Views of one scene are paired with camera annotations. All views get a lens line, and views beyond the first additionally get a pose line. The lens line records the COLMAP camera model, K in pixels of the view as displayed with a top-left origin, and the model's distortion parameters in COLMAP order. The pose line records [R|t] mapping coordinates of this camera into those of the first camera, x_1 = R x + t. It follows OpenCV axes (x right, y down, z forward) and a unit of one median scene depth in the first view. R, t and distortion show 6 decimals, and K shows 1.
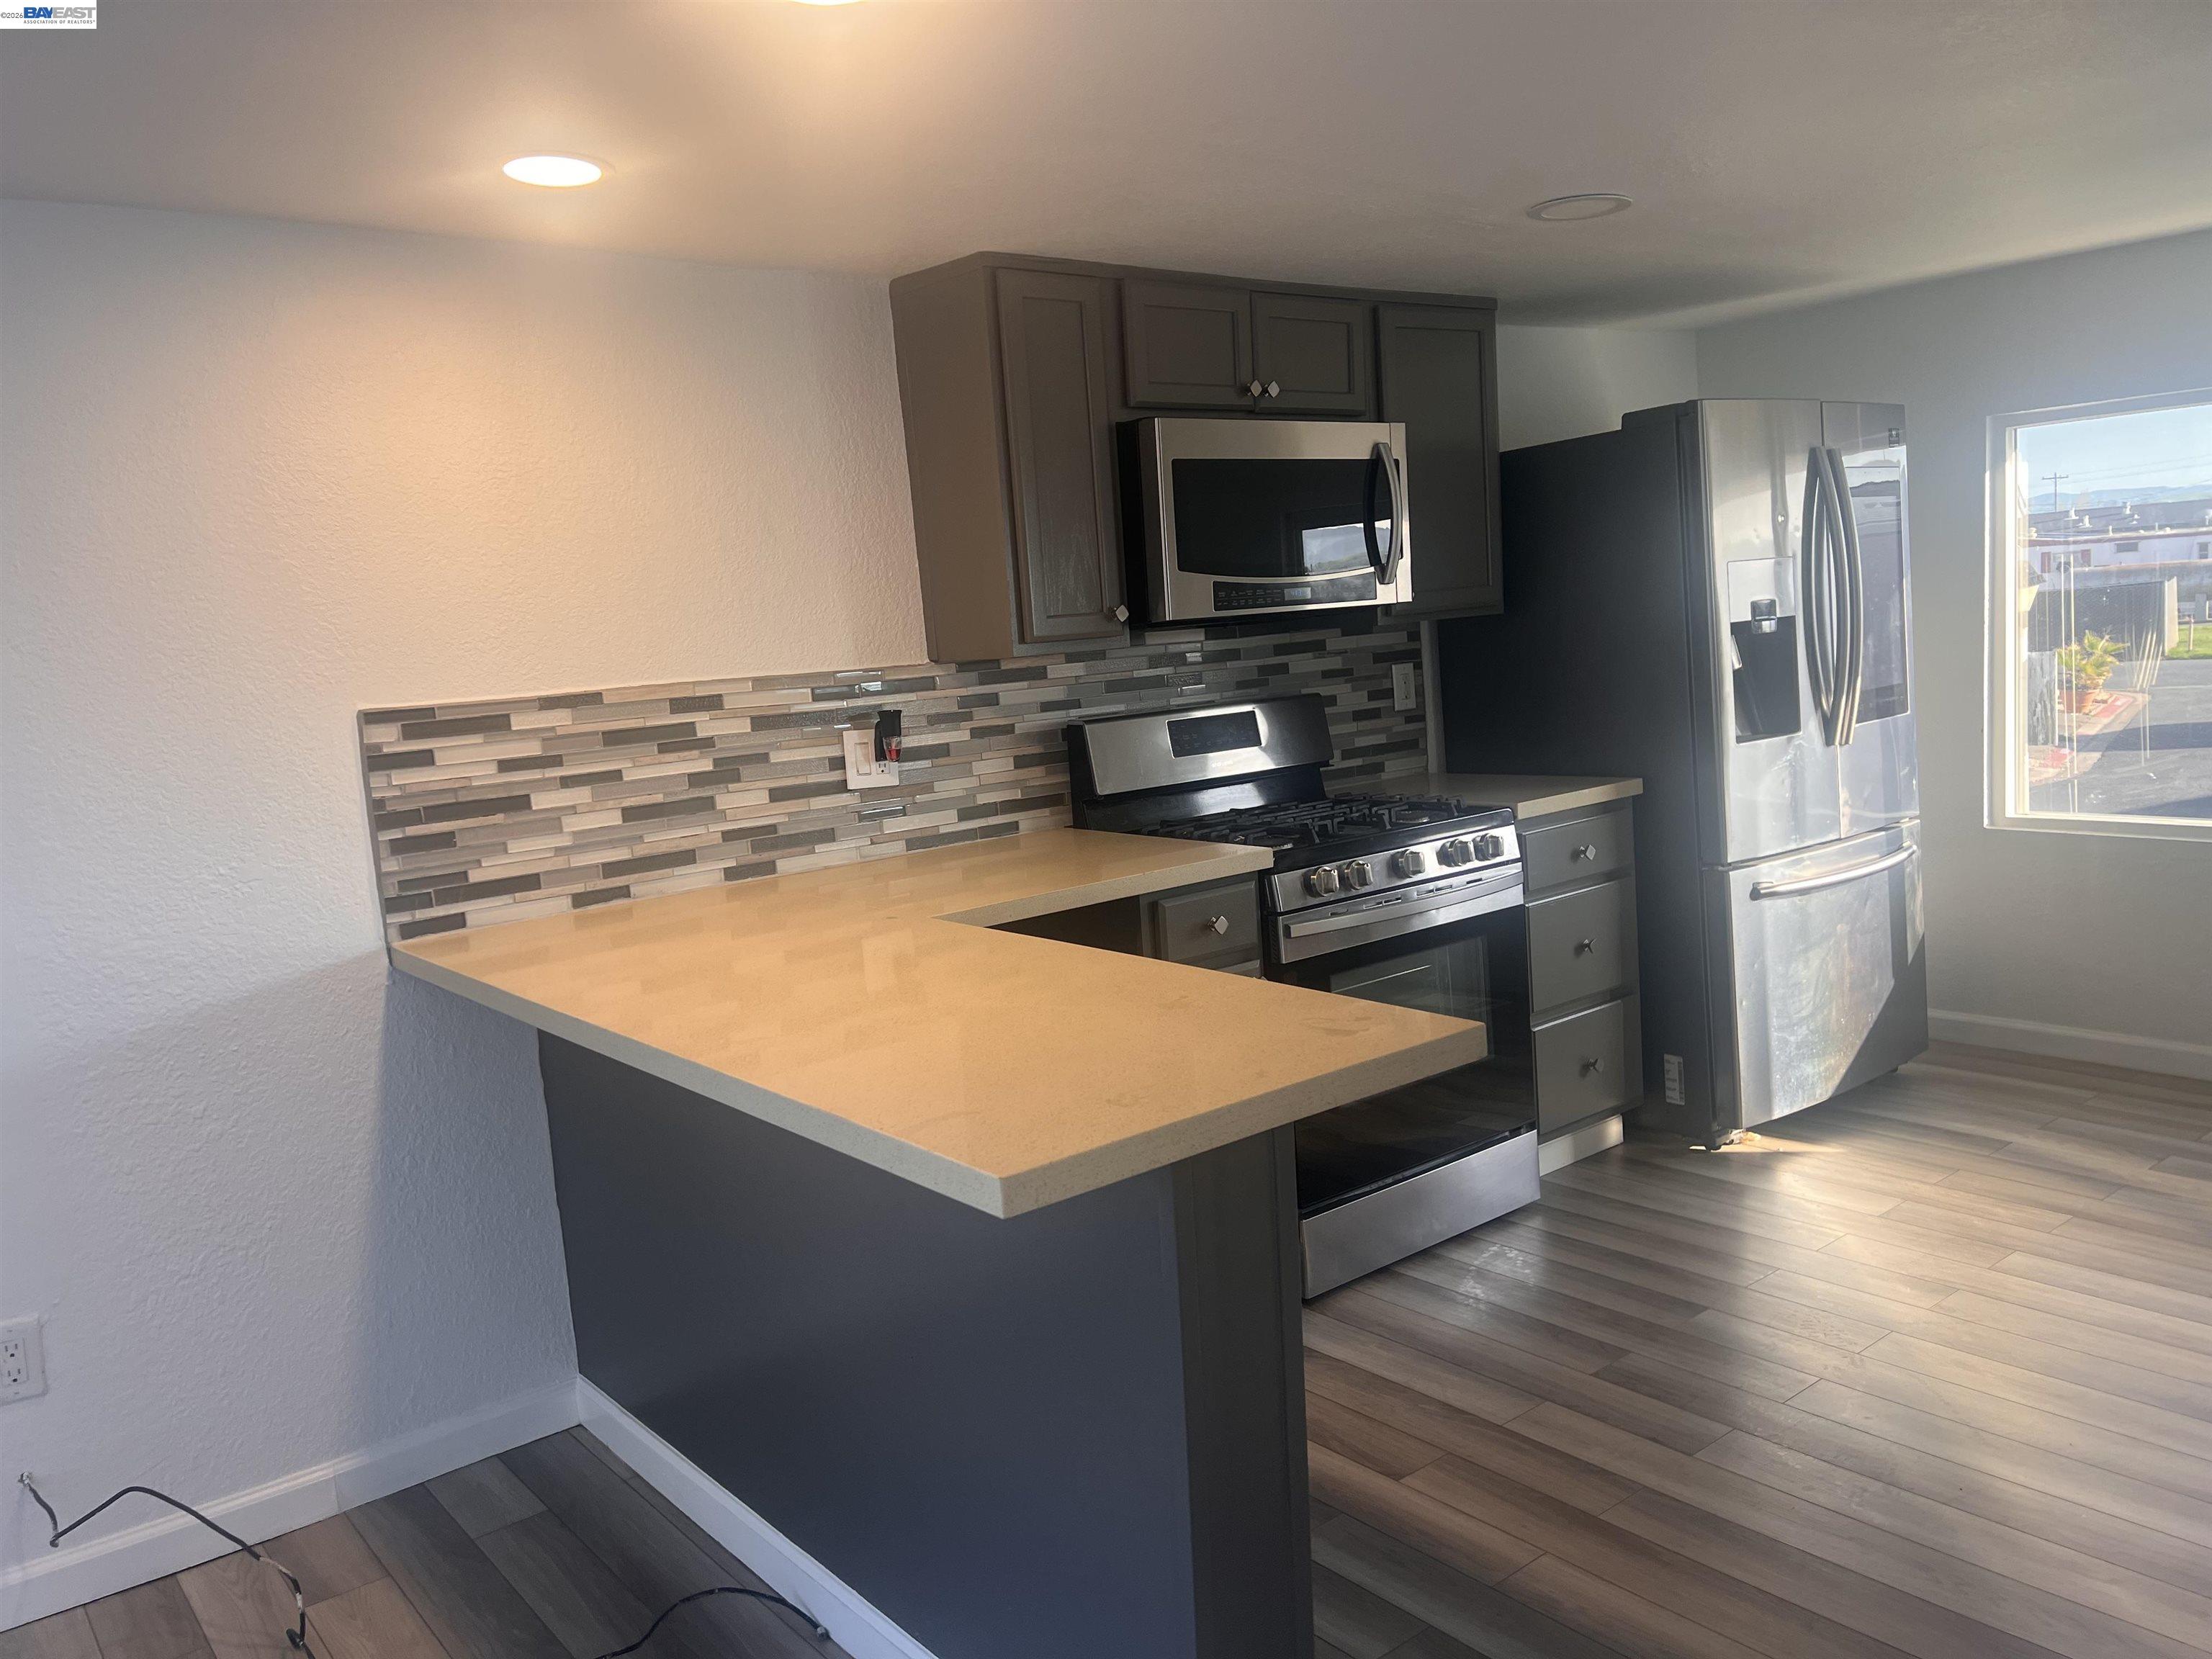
lens RADIAL K [[1675.6, 0, 1100.3], [0, 1675.6, 847.1], [0, 0, 1]] dist [0.071754, -0.084695]
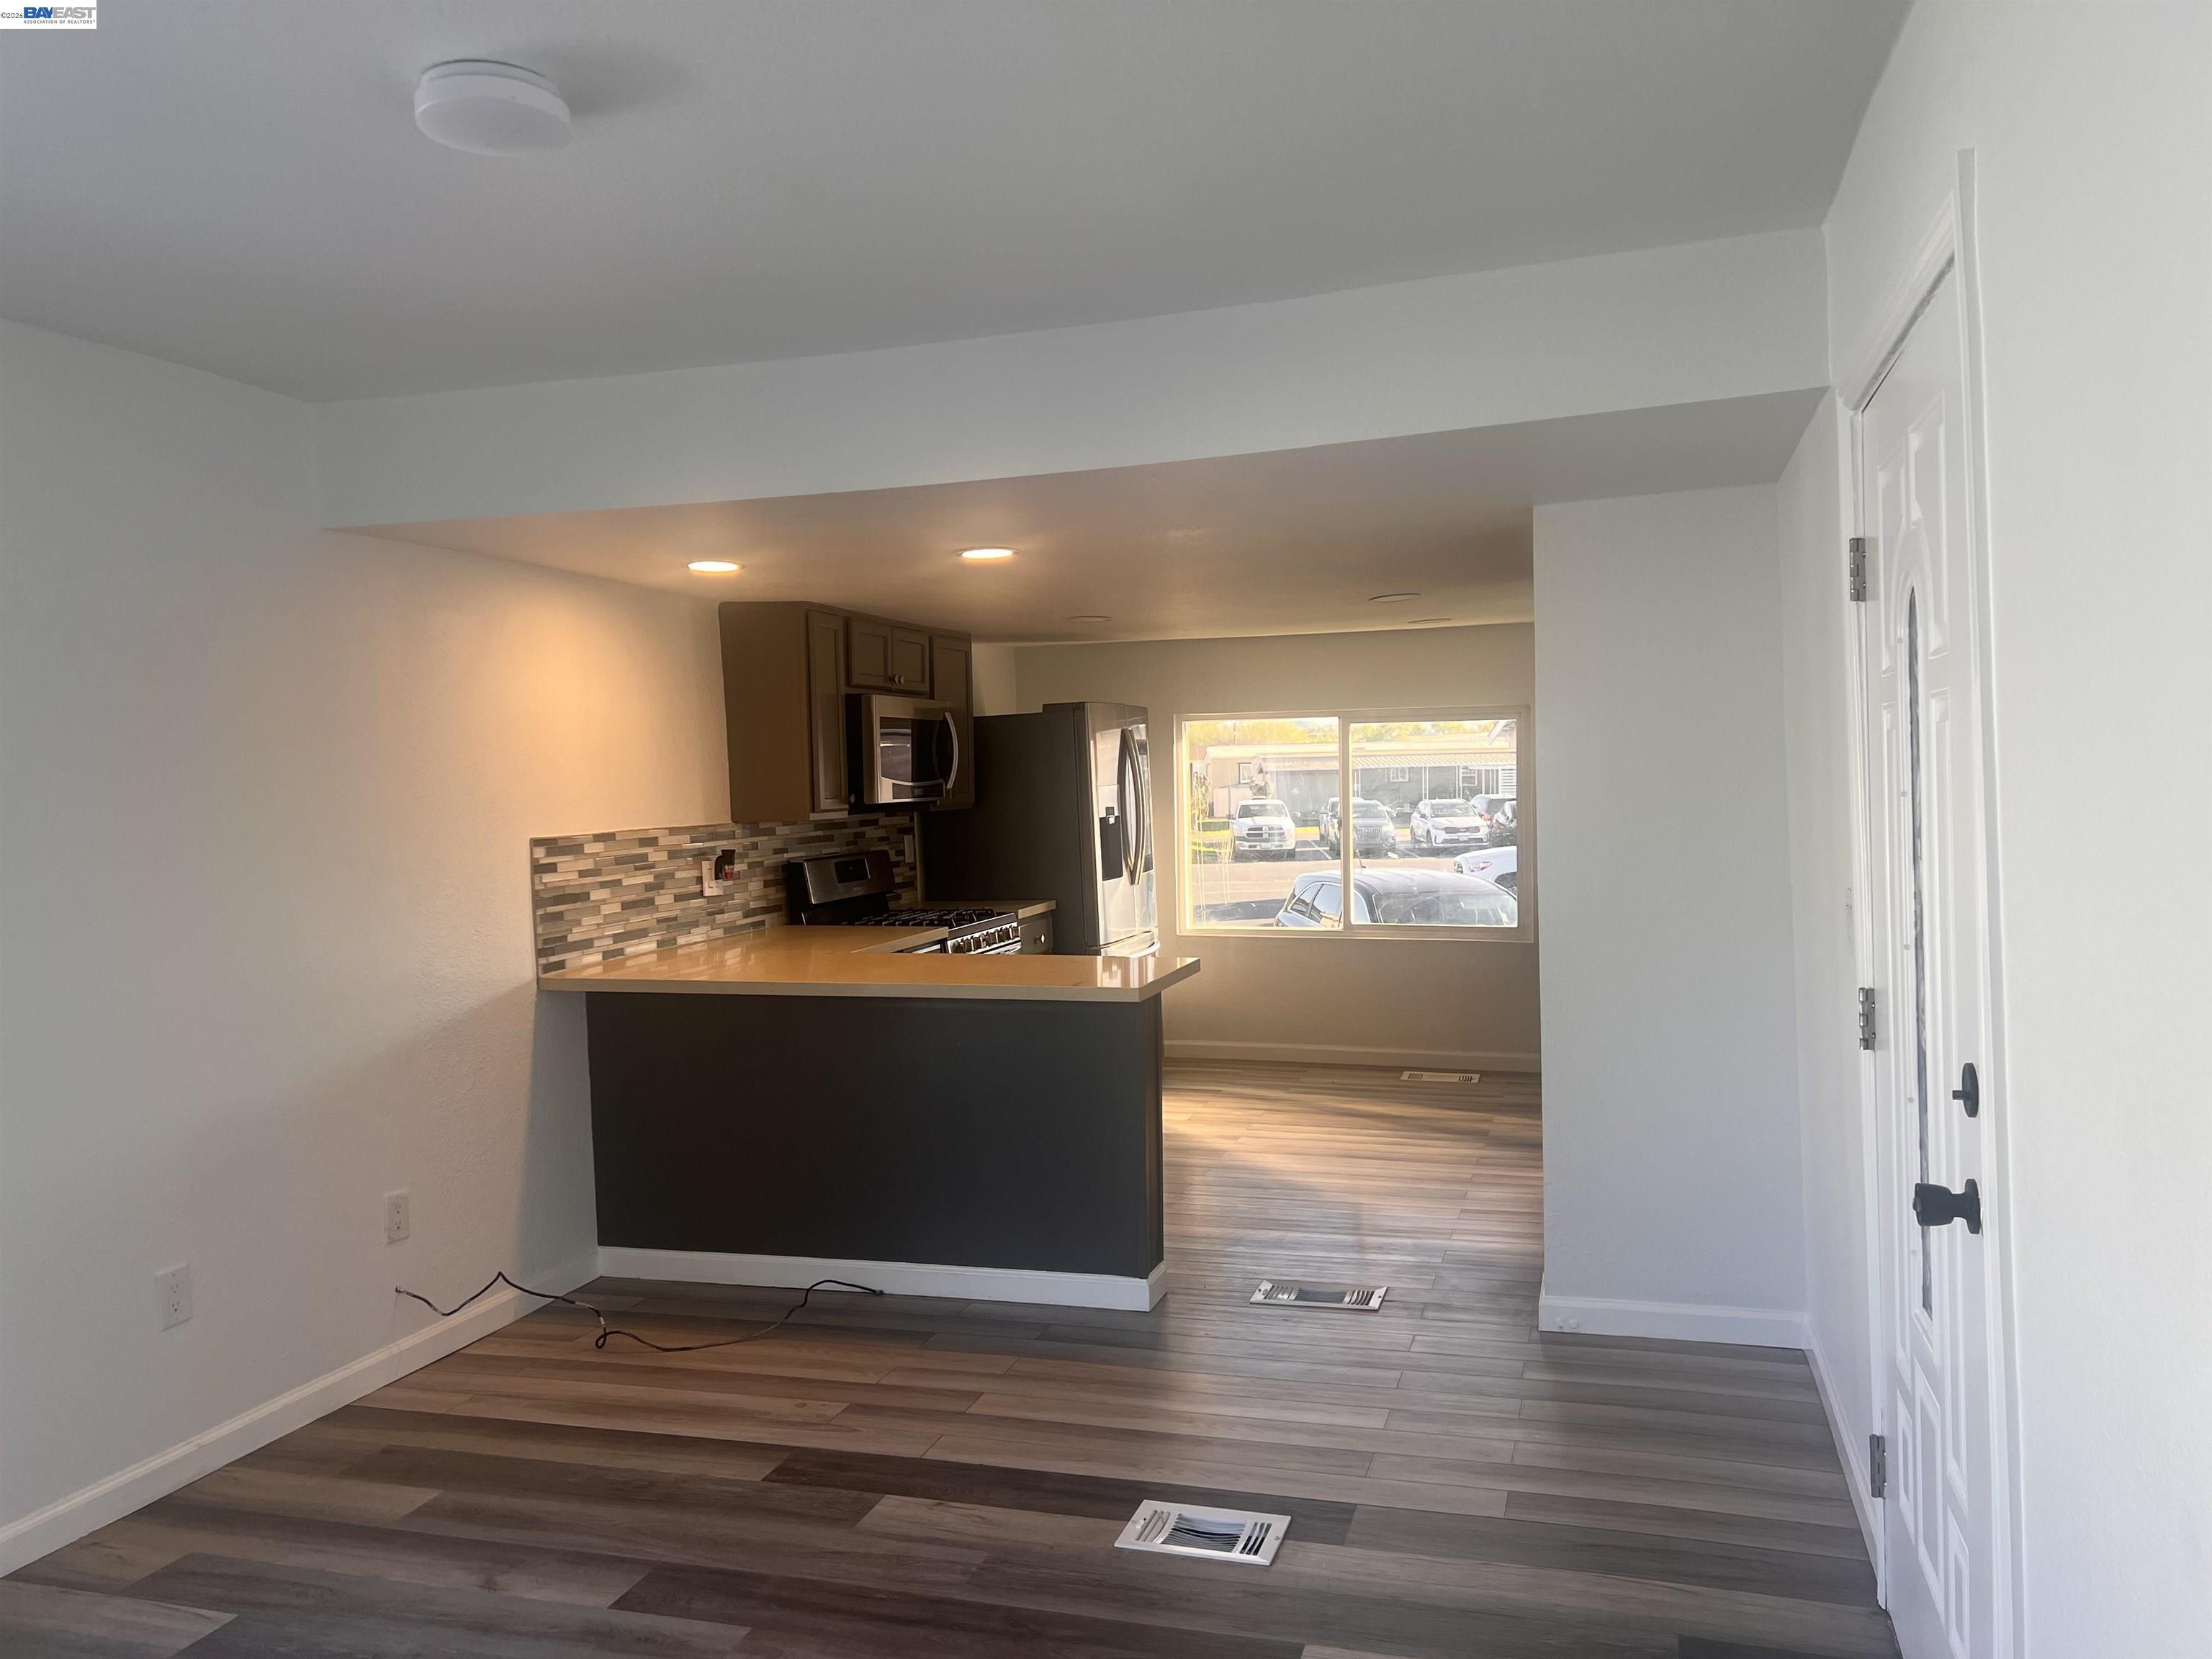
lens RADIAL K [[1675.6, 0, 1108.3], [0, 1675.6, 817.6], [0, 0, 1]] dist [0.071754, -0.084695]
pose [[0.822367, 0.034334, 0.567921, -0.794733], [0.043229, 0.991522, -0.122540, 0.113994], [-0.567313, 0.125324, 0.813910, -0.620127]]
